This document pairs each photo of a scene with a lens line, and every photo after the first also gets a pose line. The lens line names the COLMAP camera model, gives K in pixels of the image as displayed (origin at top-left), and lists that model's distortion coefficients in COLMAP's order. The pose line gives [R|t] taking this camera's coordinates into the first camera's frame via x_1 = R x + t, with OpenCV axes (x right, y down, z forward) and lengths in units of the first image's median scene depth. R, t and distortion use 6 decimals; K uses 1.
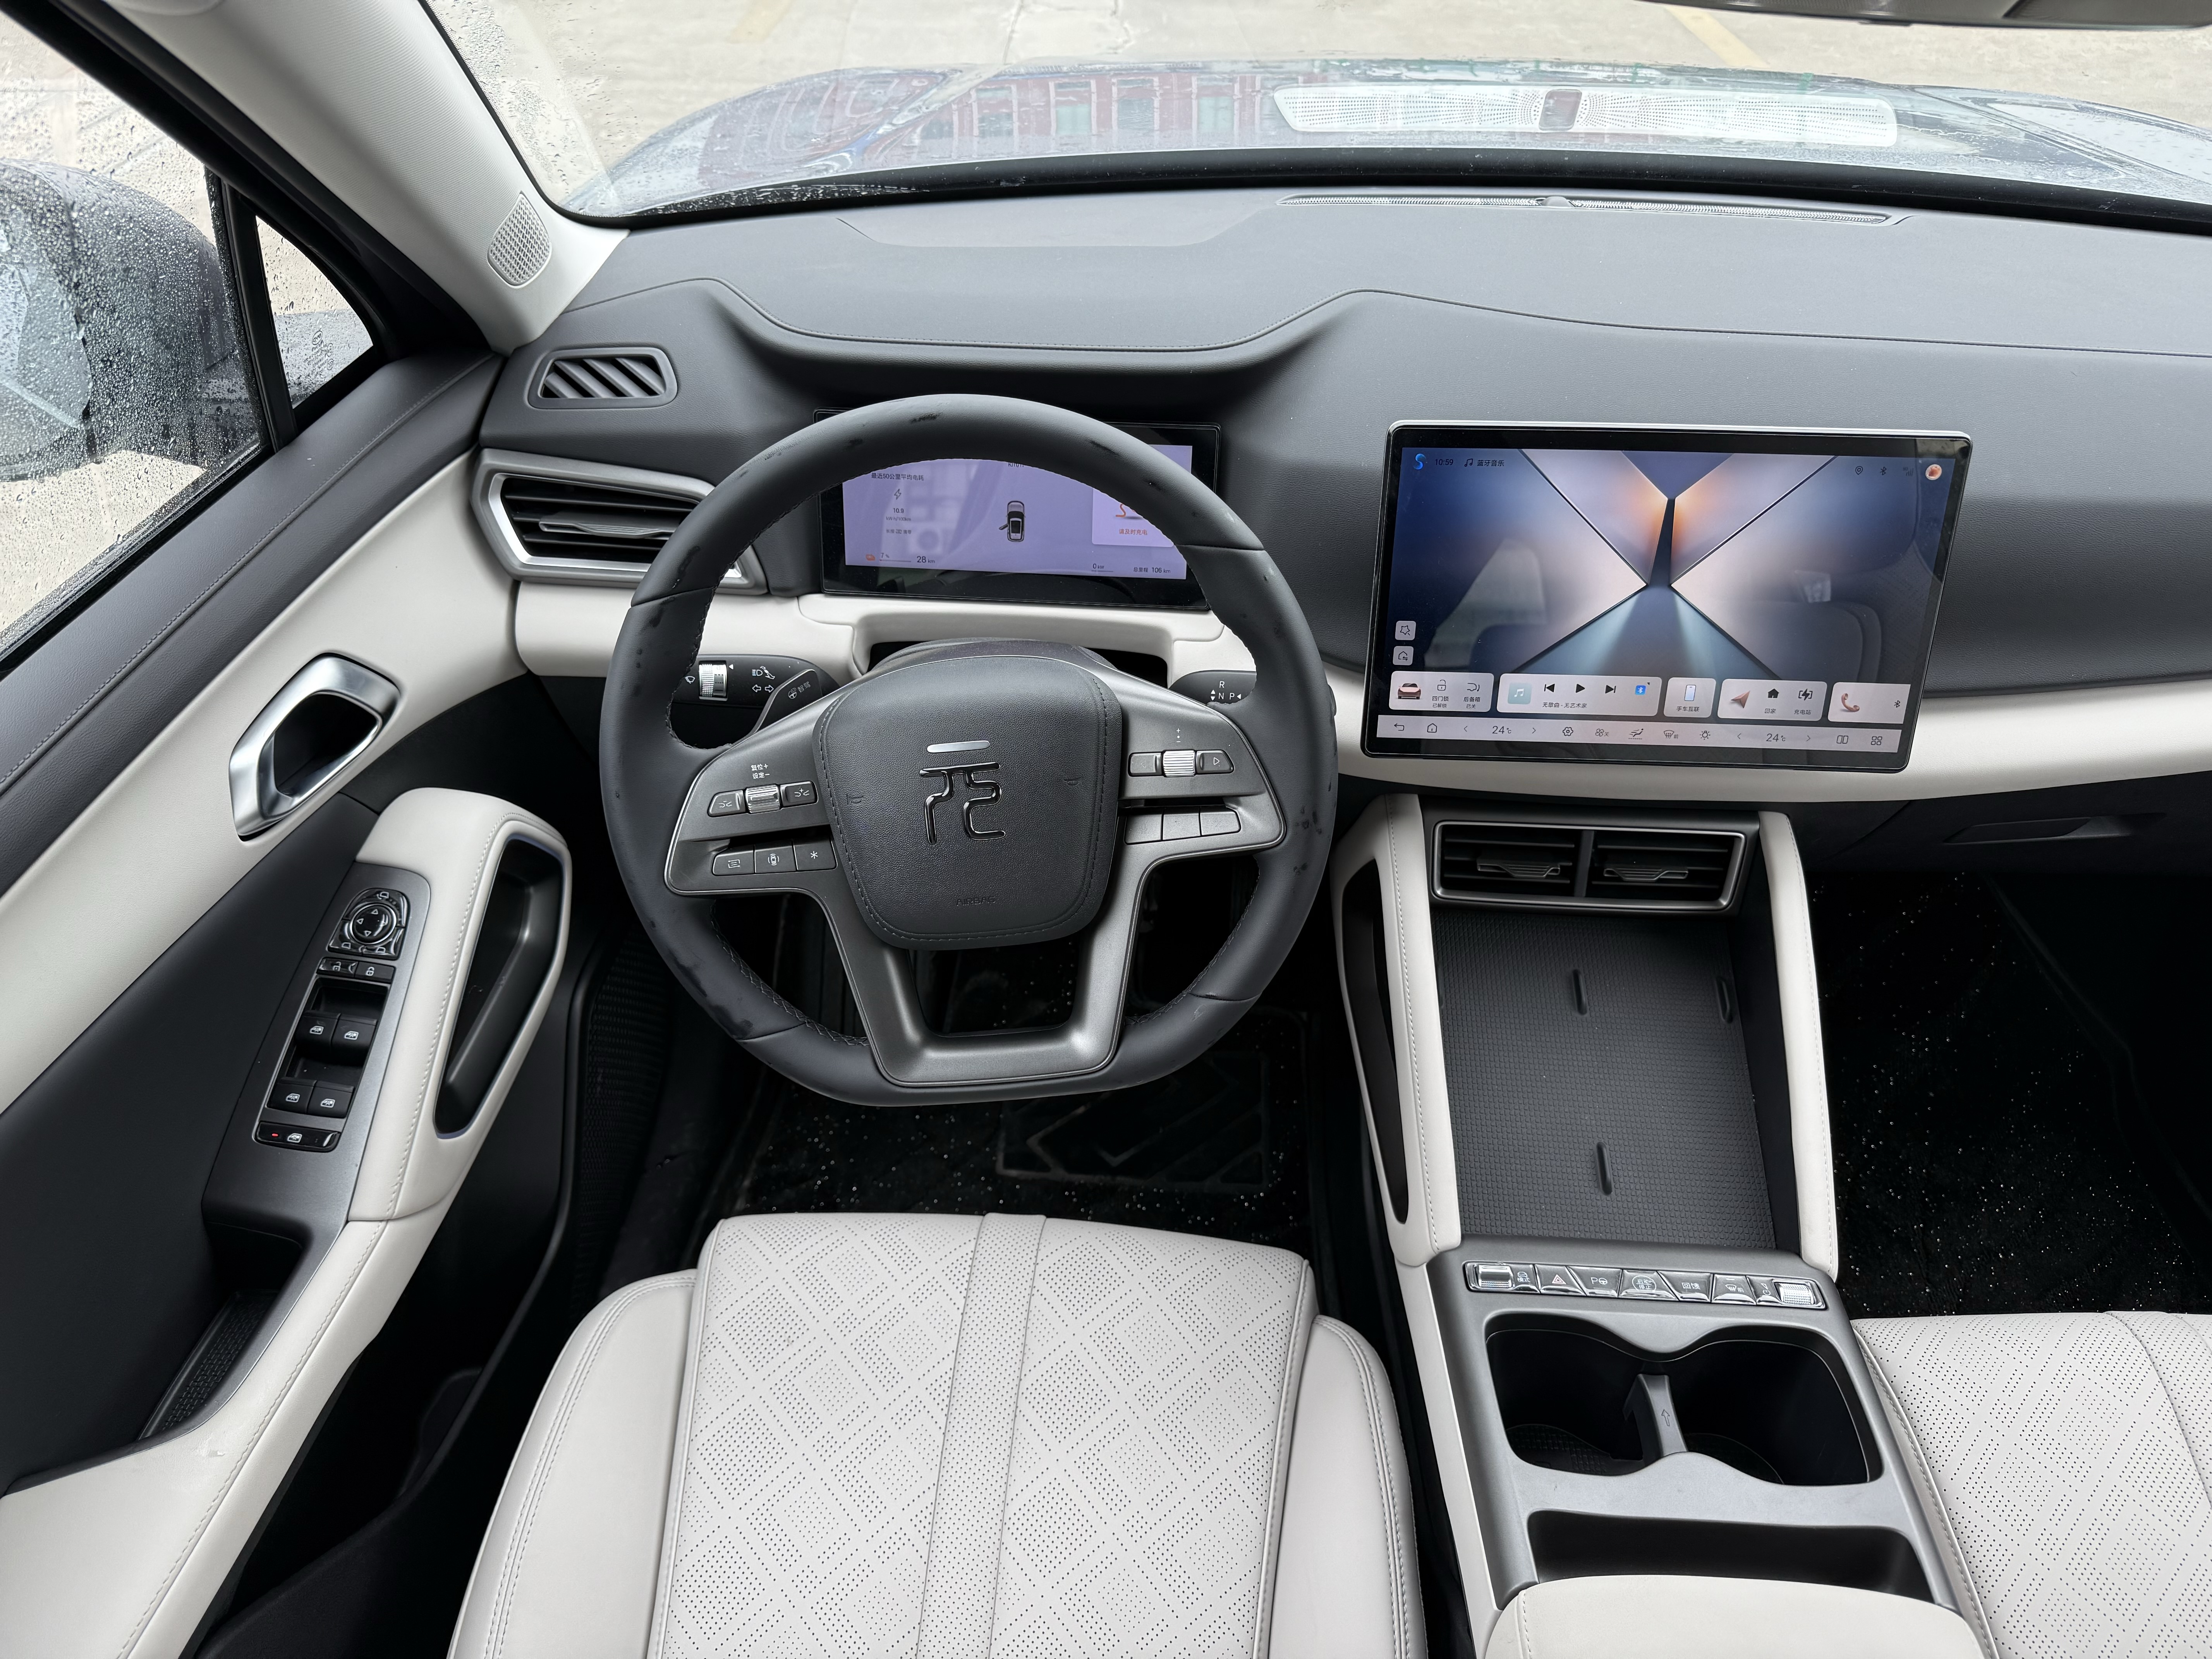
lens RADIAL K [[1547.0, 0, 1116.4], [0, 1547.0, 846.9], [0, 0, 1]] dist [0.167953, -0.308800]
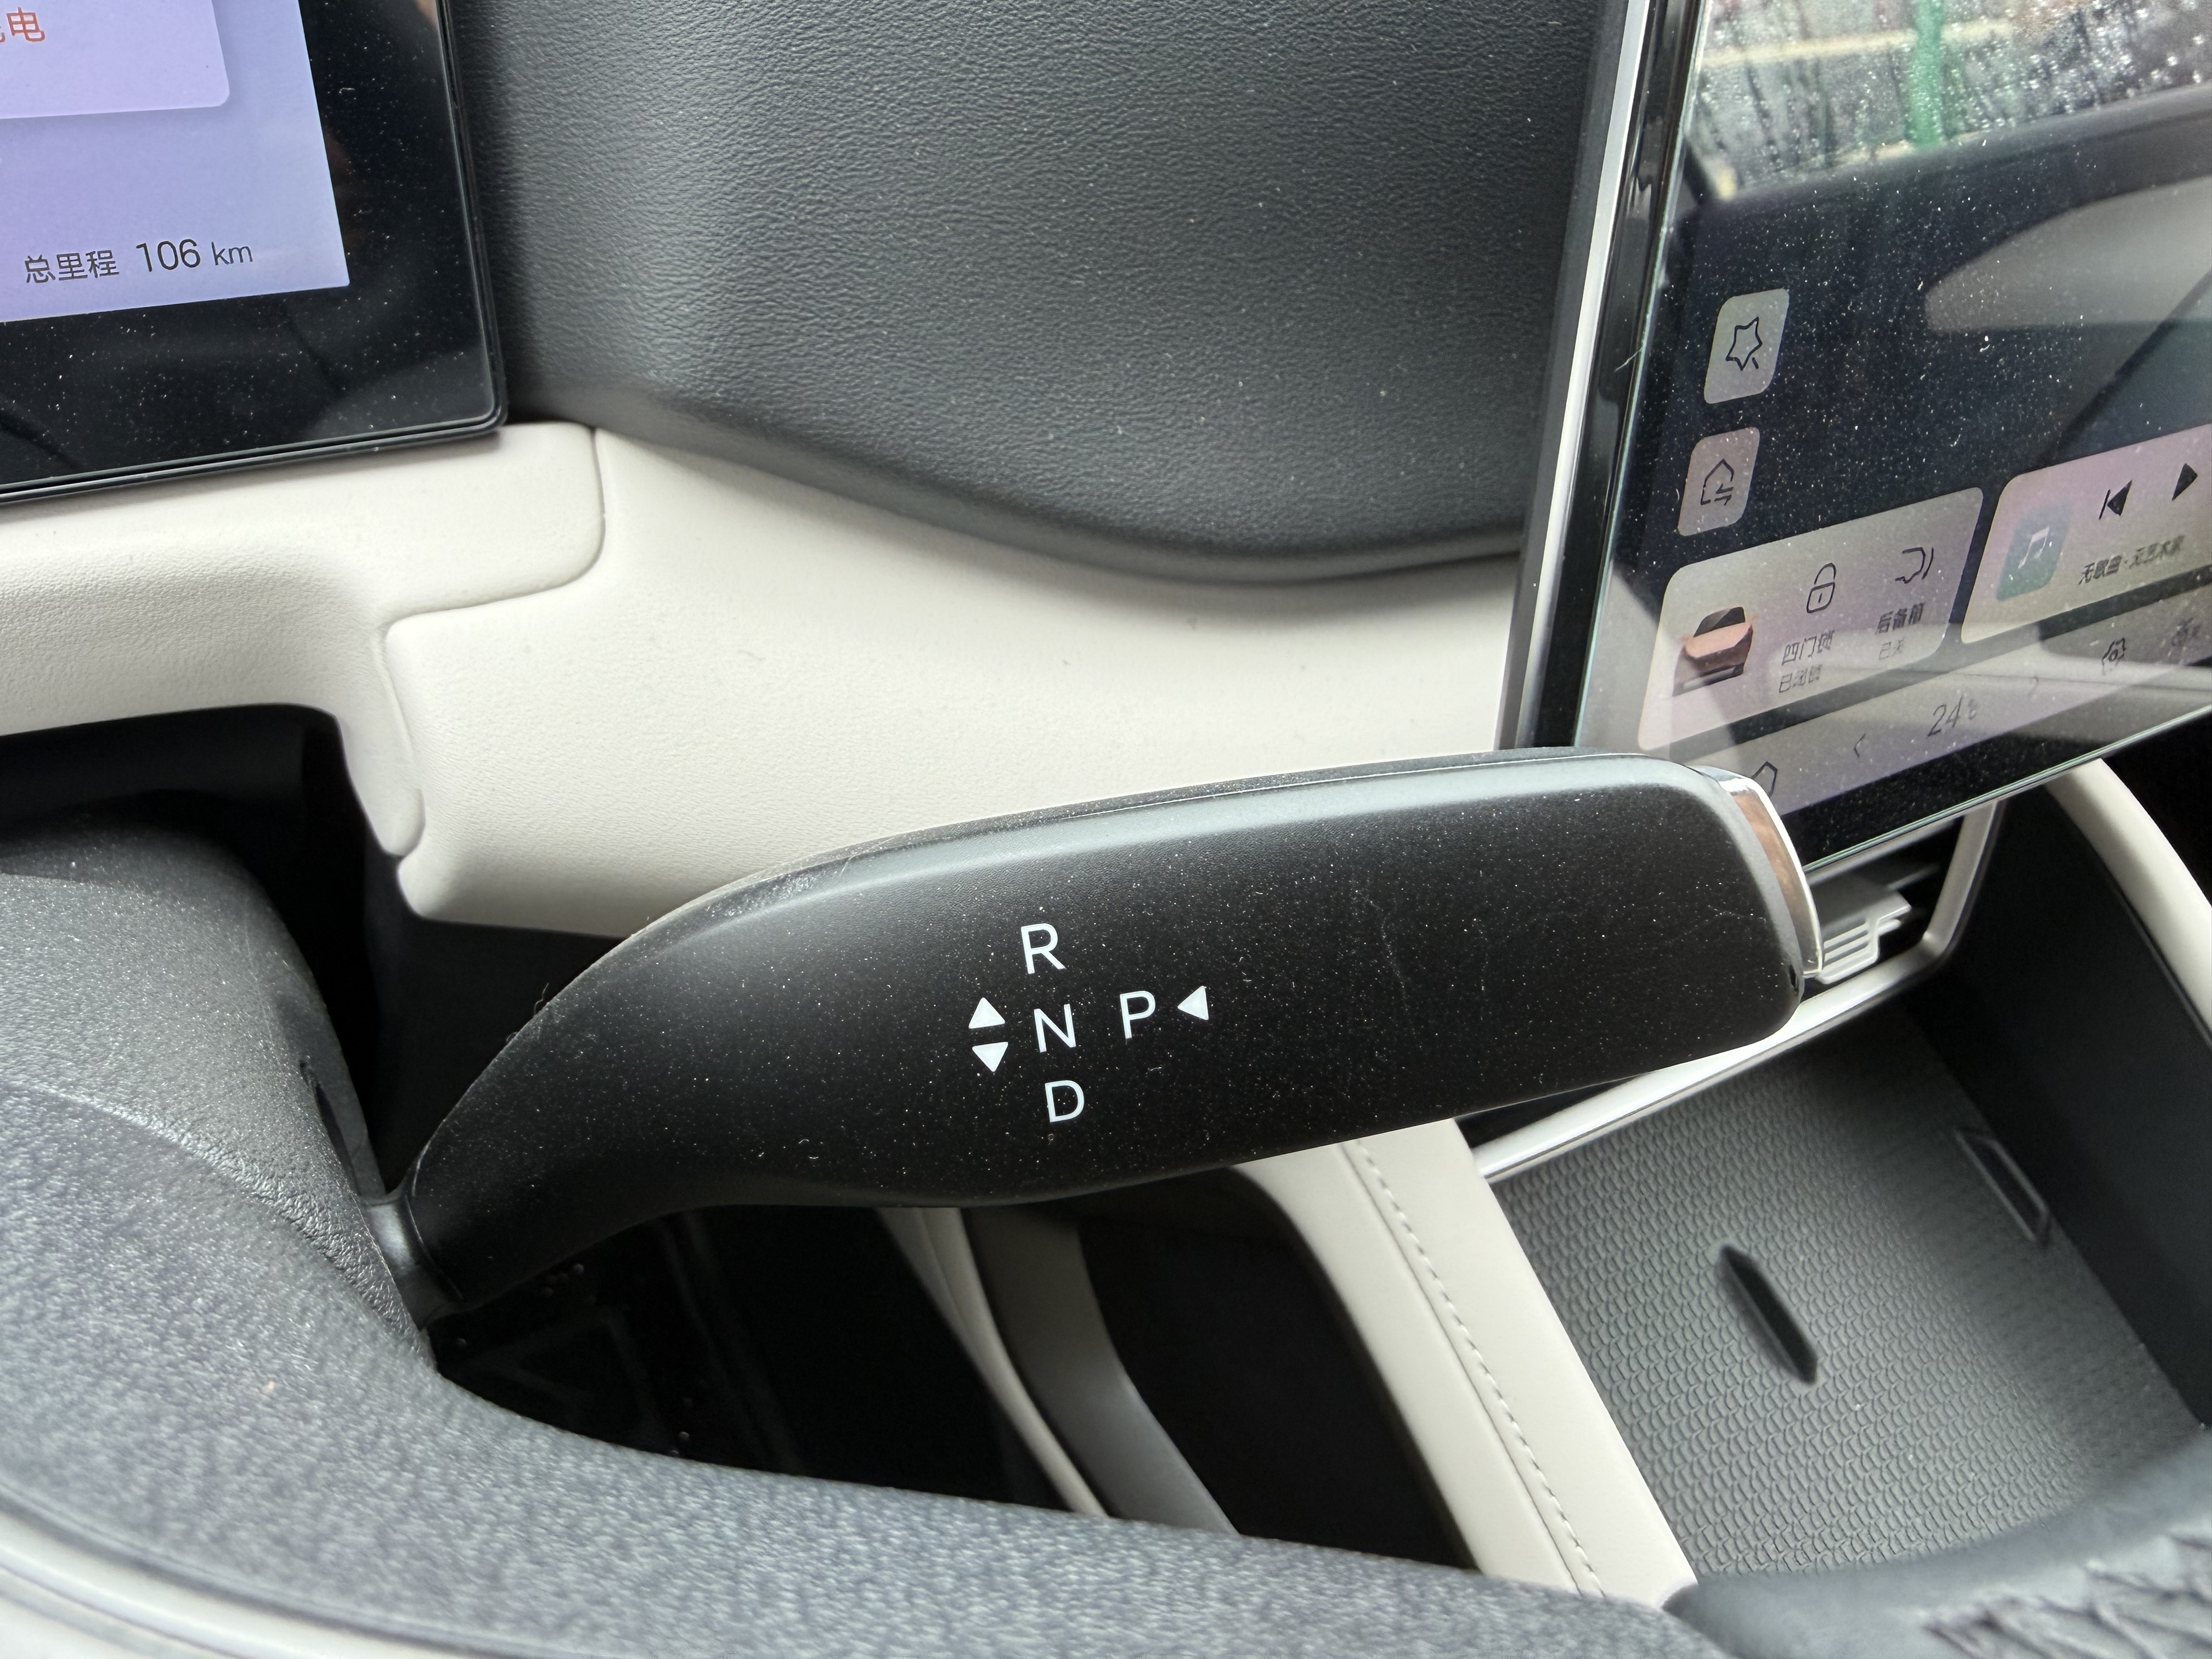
lens RADIAL K [[1583.1, 0, 907.2], [0, 1583.1, 831.3], [0, 0, 1]] dist [0.000114, -0.000846]
pose [[0.847519, -0.292071, 0.443177, -0.000710], [0.237060, 0.955368, 0.176279, -0.139101], [-0.474883, -0.044340, 0.878931, 0.868537]]
